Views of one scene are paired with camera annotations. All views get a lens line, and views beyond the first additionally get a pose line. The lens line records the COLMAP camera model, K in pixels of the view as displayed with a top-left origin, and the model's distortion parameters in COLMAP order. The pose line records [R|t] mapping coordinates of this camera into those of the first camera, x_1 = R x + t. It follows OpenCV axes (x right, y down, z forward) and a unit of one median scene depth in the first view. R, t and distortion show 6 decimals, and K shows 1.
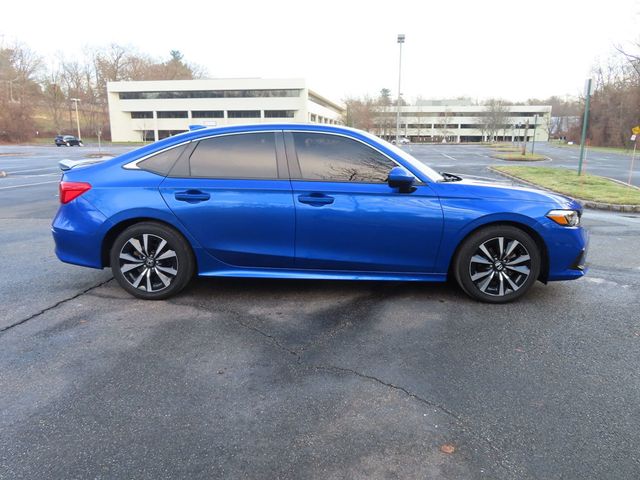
lens RADIAL K [[462.0, 0, 318.2], [0, 462.0, 241.2], [0, 0, 1]] dist [-0.008083, 0.014797]
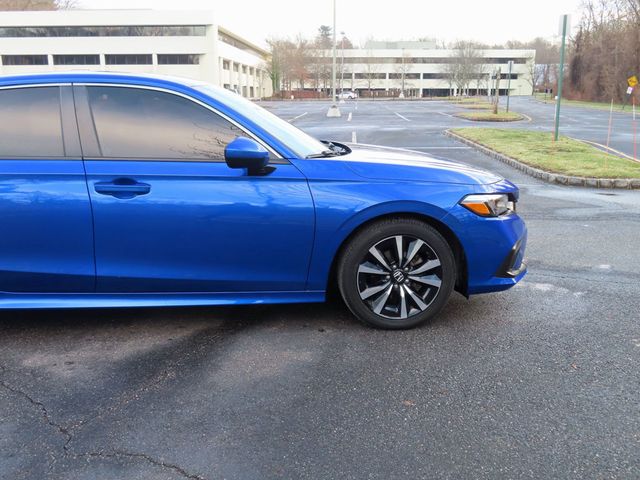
lens RADIAL K [[616.1, 0, 322.1], [0, 616.1, 239.4], [0, 0, 1]] dist [-0.007745, 0.000000]
pose [[0.991931, -0.032989, 0.122414, 0.155906], [0.031134, 0.999370, 0.017035, -0.021335], [-0.122899, -0.013086, 0.992333, 0.081807]]
